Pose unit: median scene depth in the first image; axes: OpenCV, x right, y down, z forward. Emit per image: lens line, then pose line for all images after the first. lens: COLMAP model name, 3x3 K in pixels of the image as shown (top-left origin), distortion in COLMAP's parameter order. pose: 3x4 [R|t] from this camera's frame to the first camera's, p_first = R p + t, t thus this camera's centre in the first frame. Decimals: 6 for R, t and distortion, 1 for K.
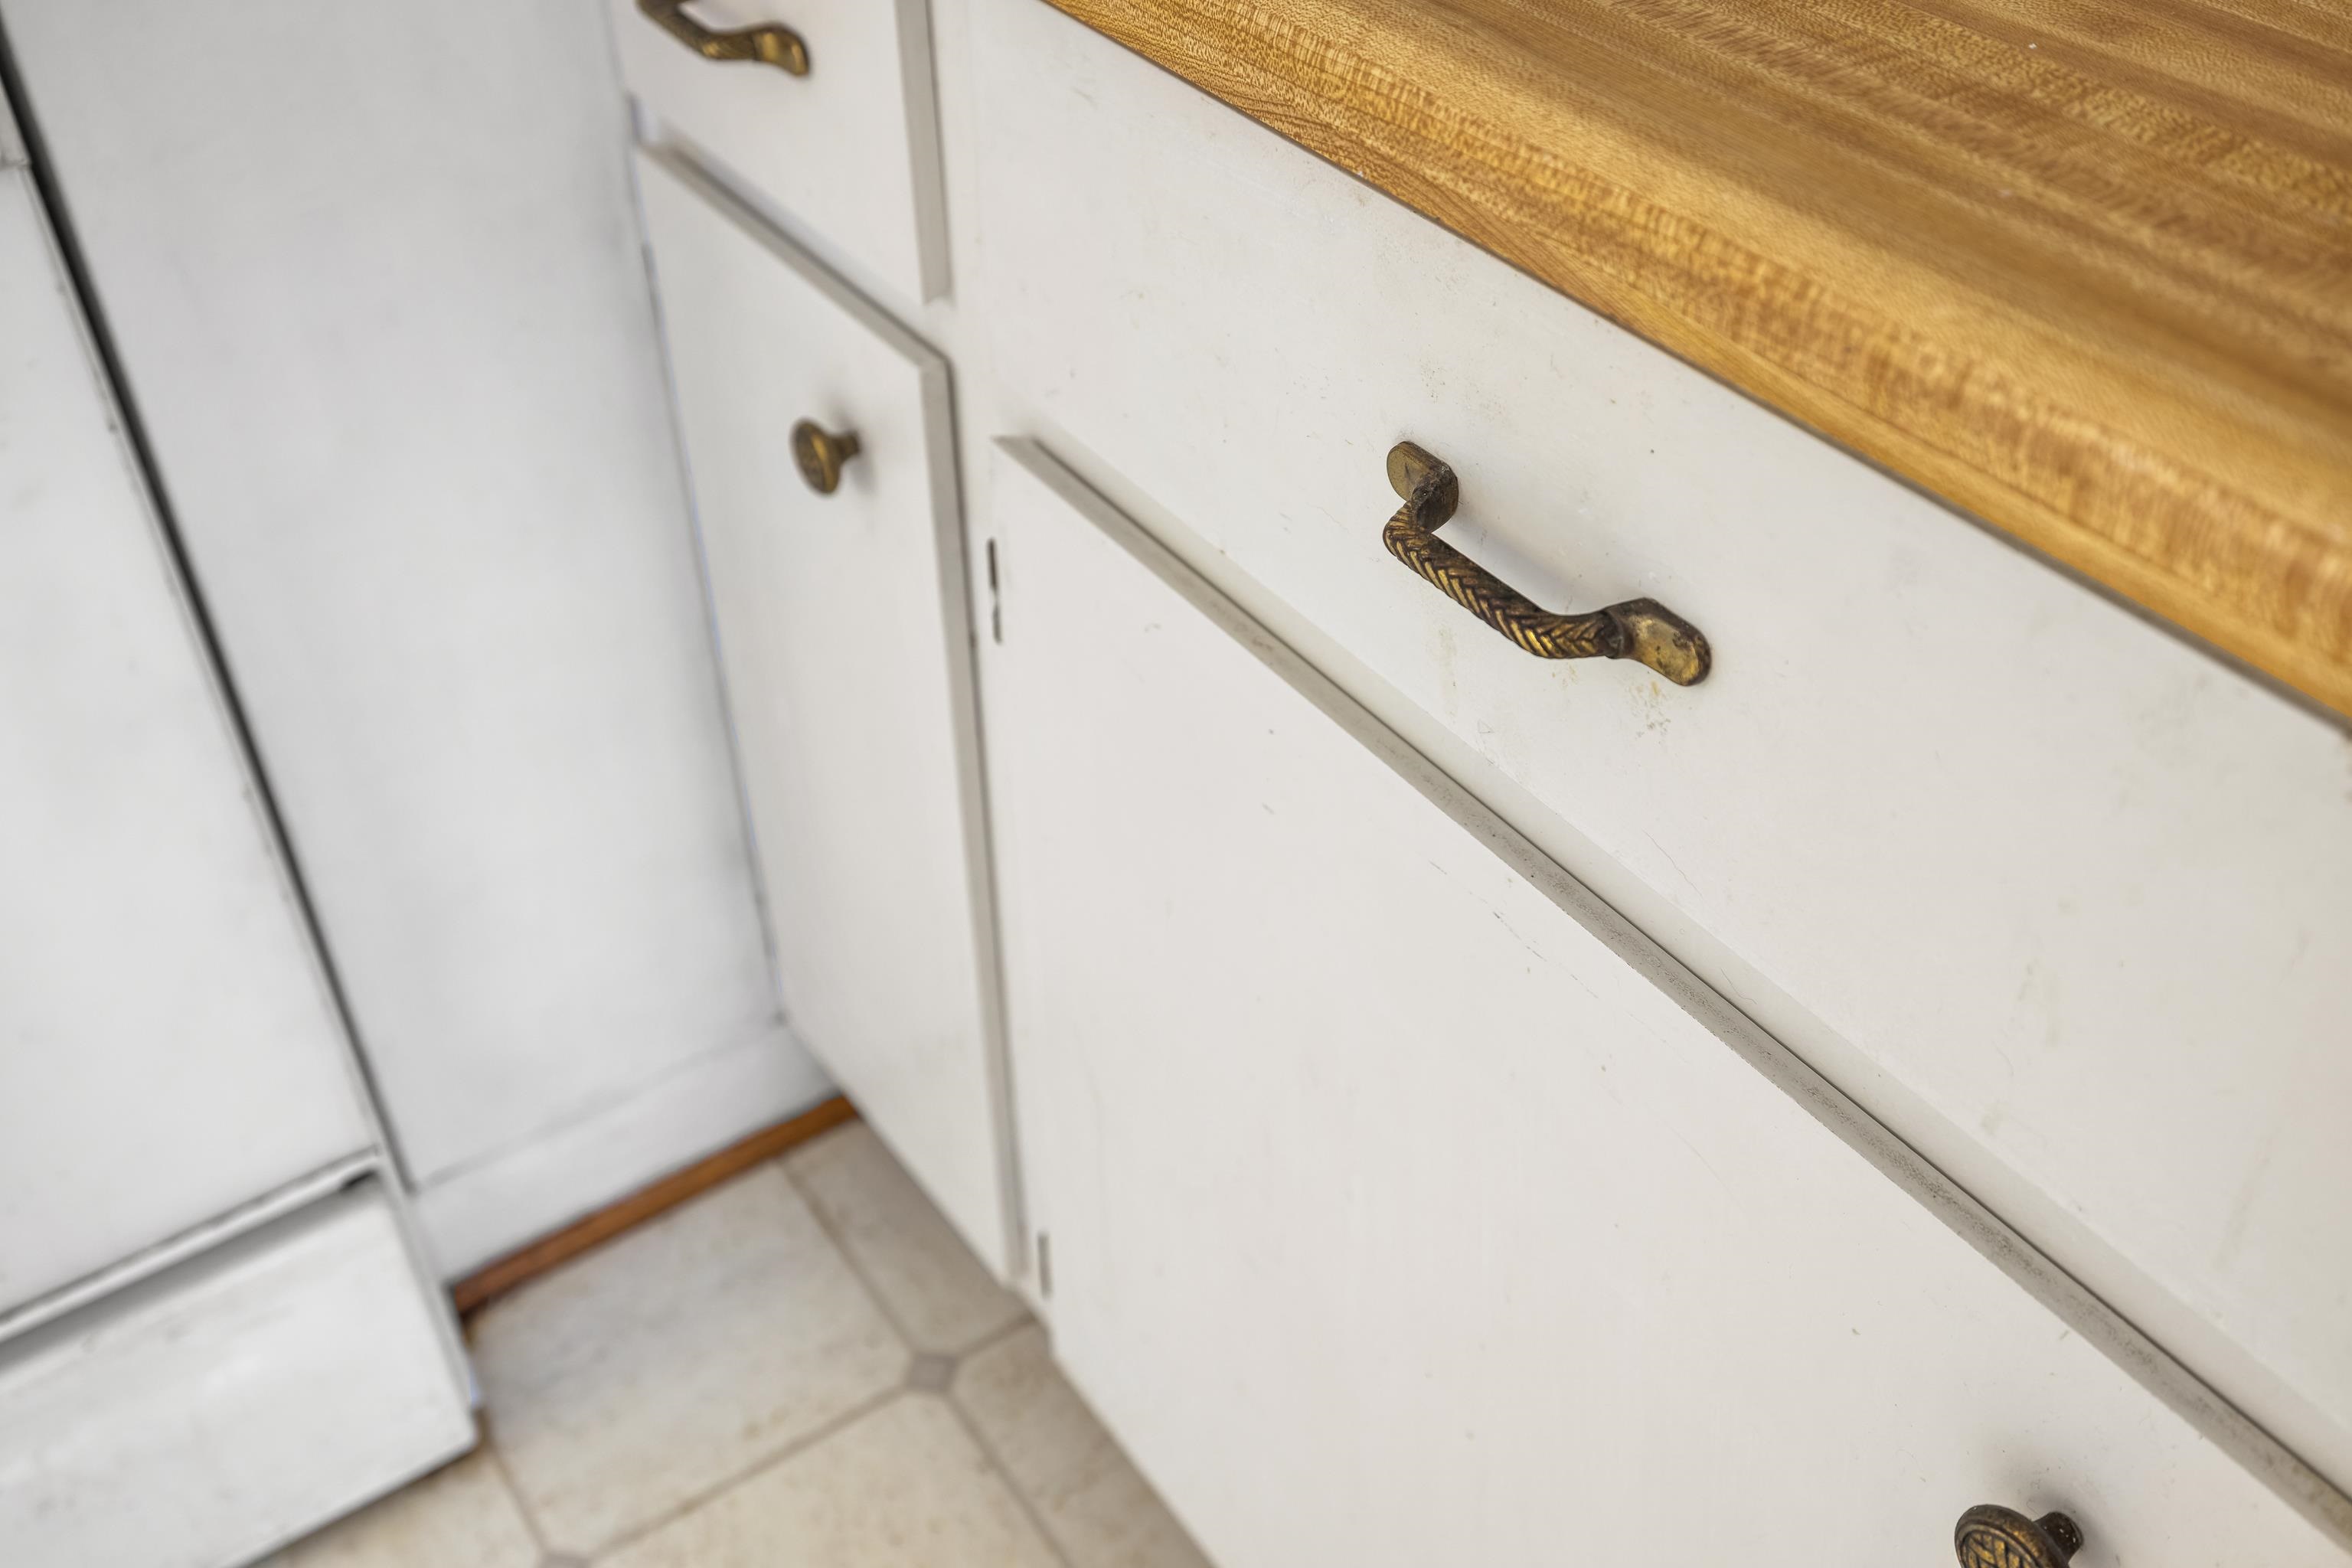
lens RADIAL K [[2343.0, 0, 1177.2], [0, 2343.0, 958.0], [0, 0, 1]] dist [-0.001172, -0.002965]
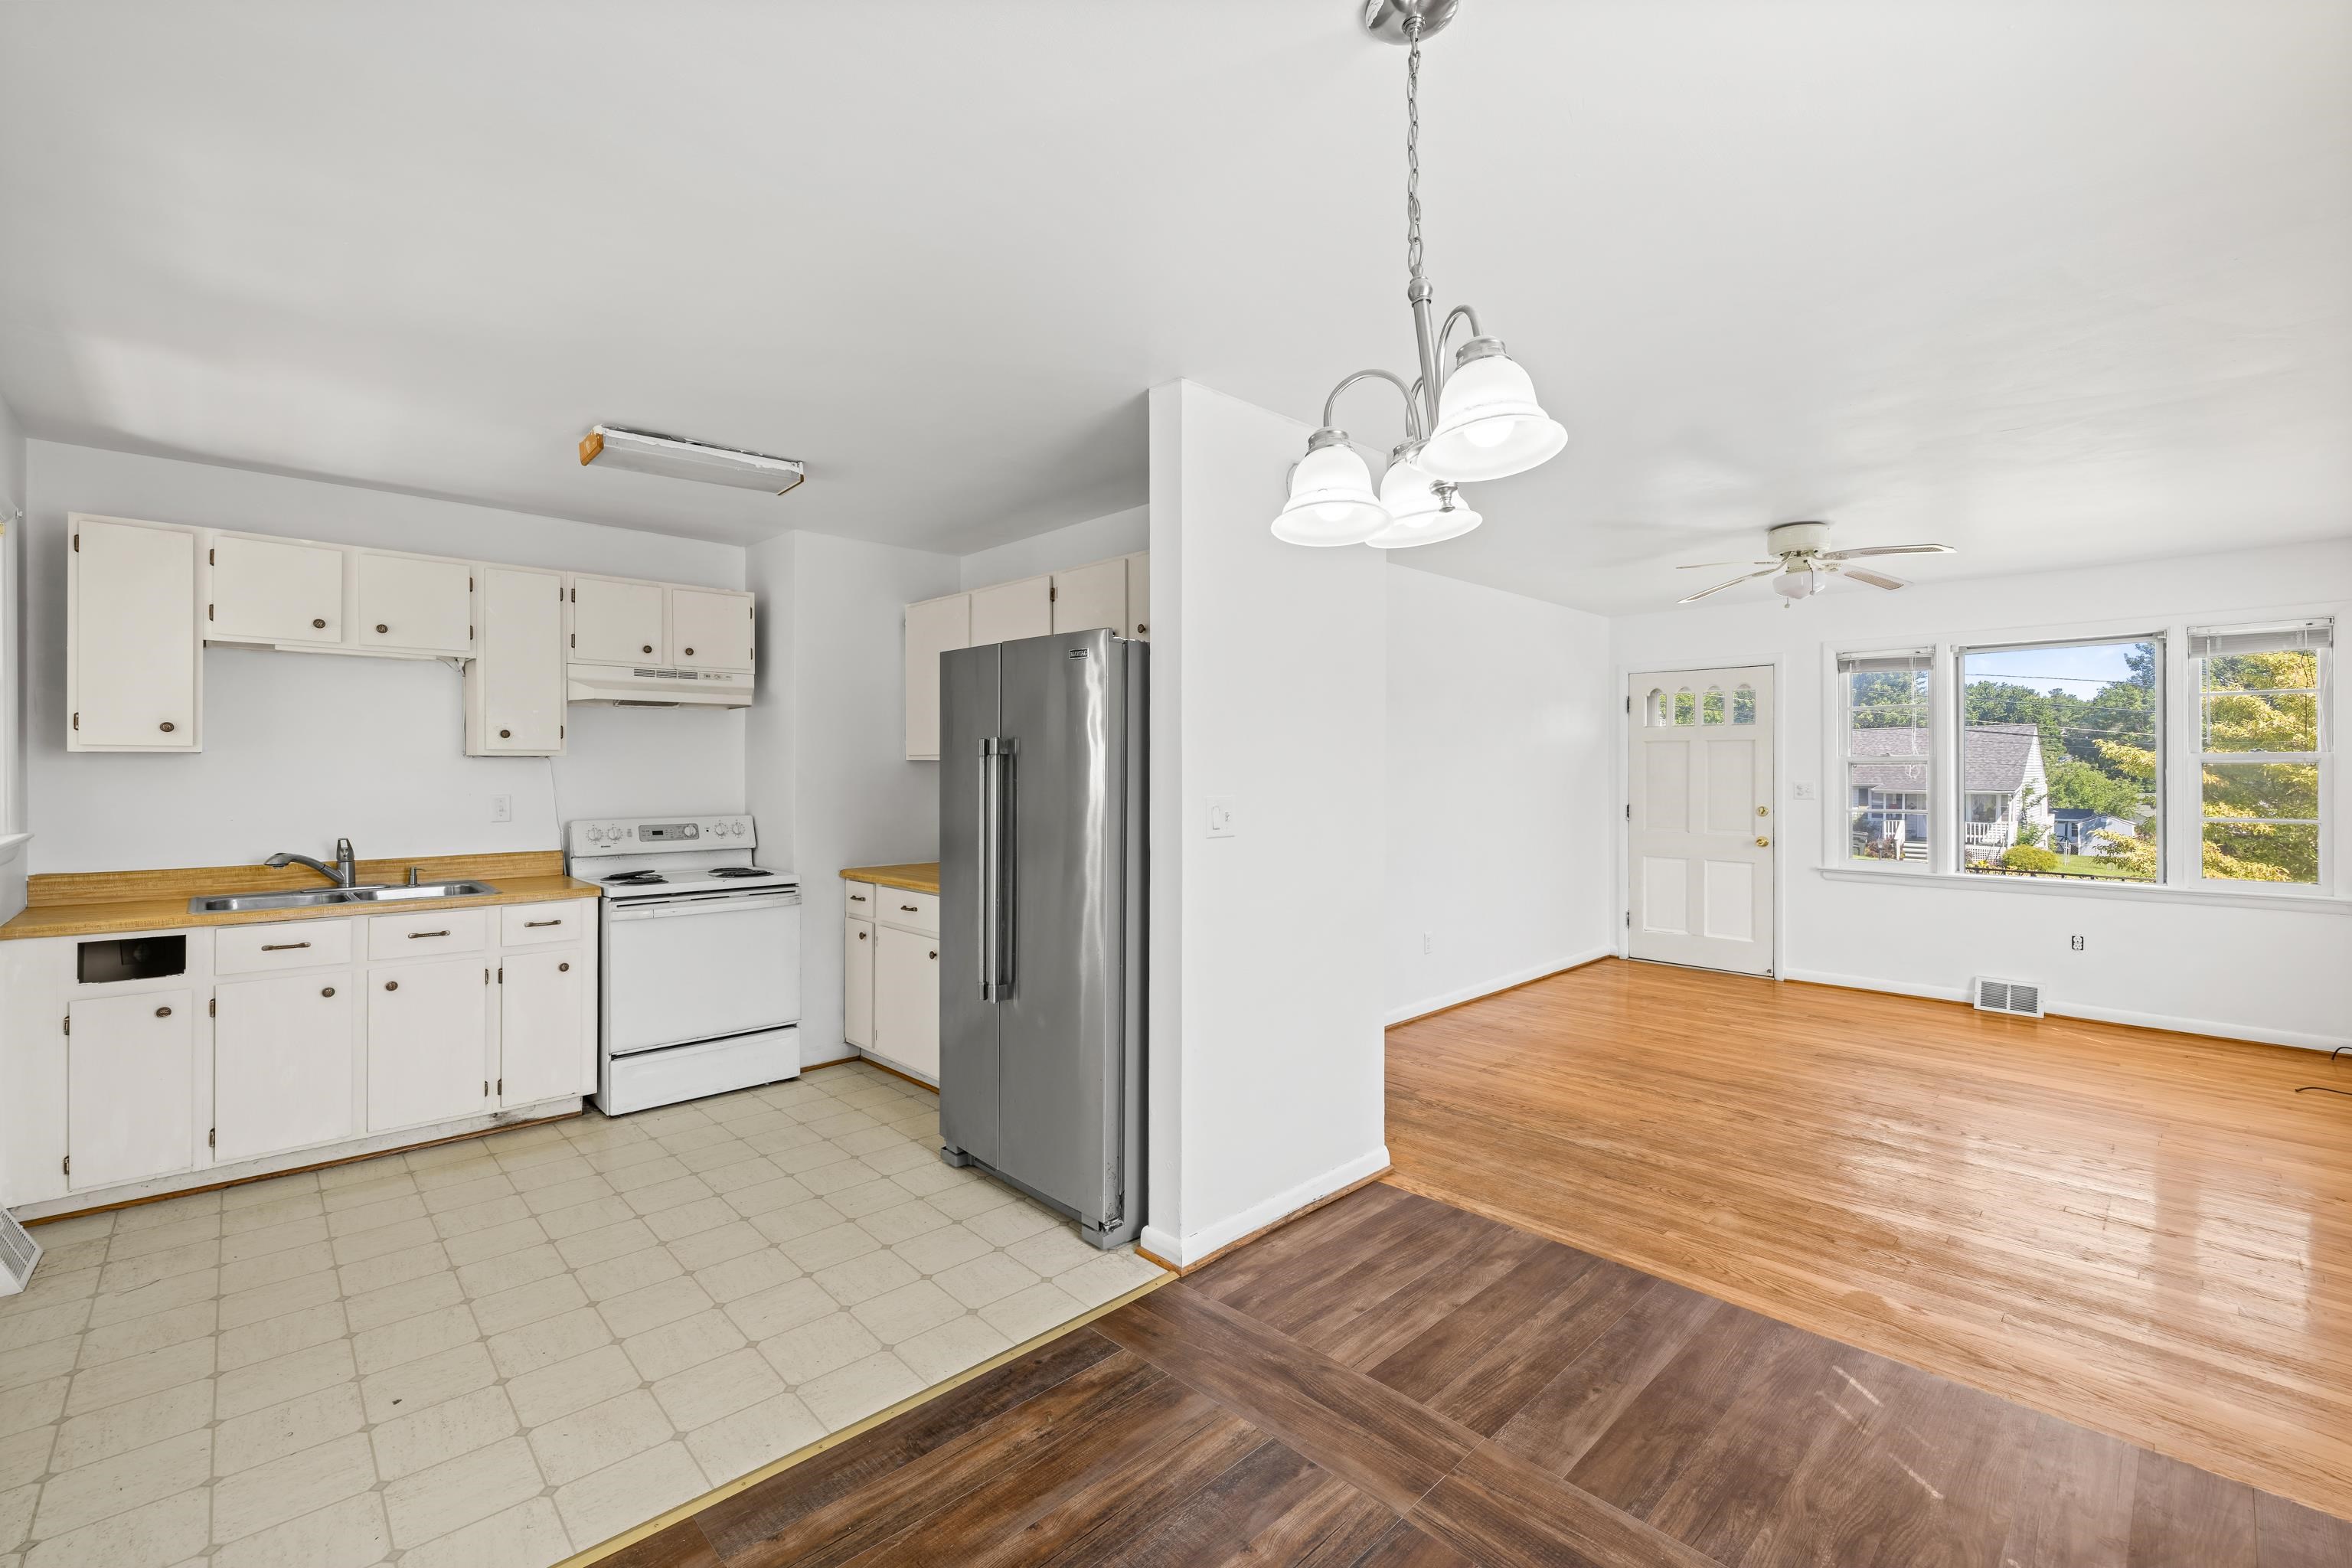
lens RADIAL K [[985.5, 0, 1181.7], [0, 985.5, 772.8], [0, 0, 1]] dist [0.000121, -0.000167]
pose [[0.988955, 0.008492, 0.147970, 0.541677], [0.096085, 0.723414, -0.683696, 2.170501], [-0.112849, 0.690362, 0.714608, -2.510041]]
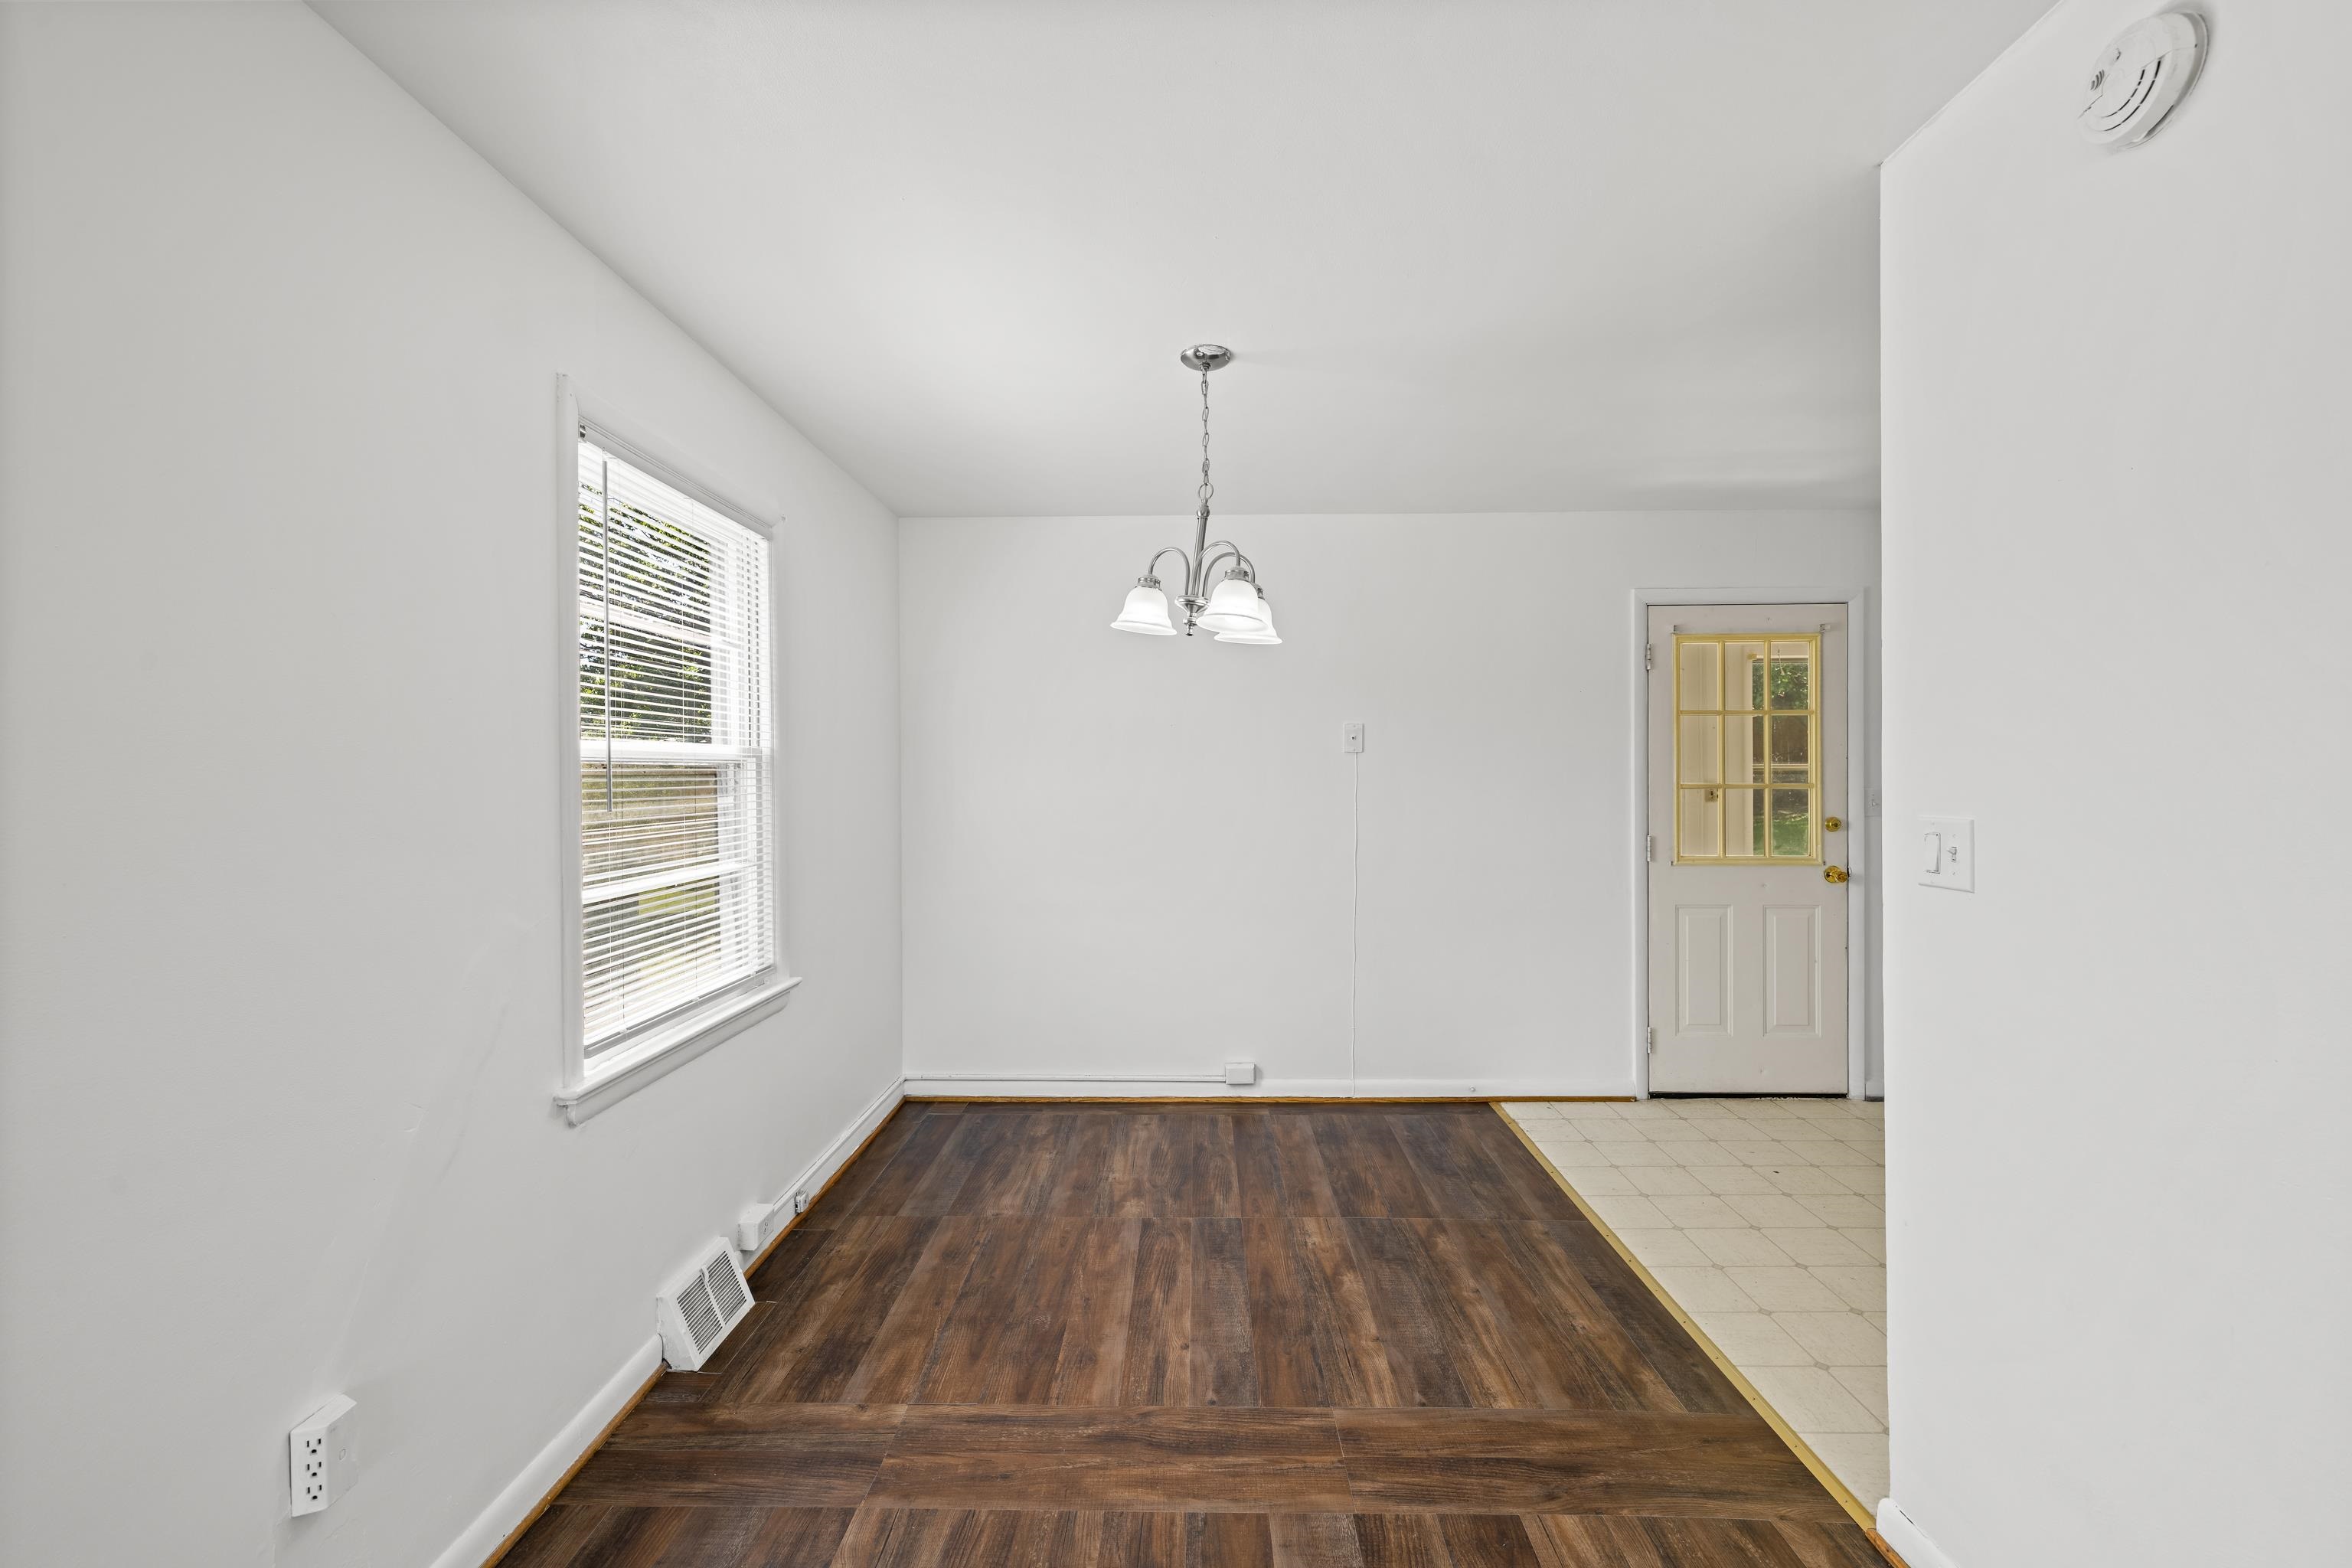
lens RADIAL K [[991.0, 0, 1181.6], [0, 991.0, 782.0], [0, 0, 1]] dist [0.001930, 0.000217]
pose [[-0.589855, 0.016086, -0.807349, 2.819255], [-0.549941, 0.724104, 0.416218, 0.489227], [0.591300, 0.689503, -0.418270, -0.783147]]
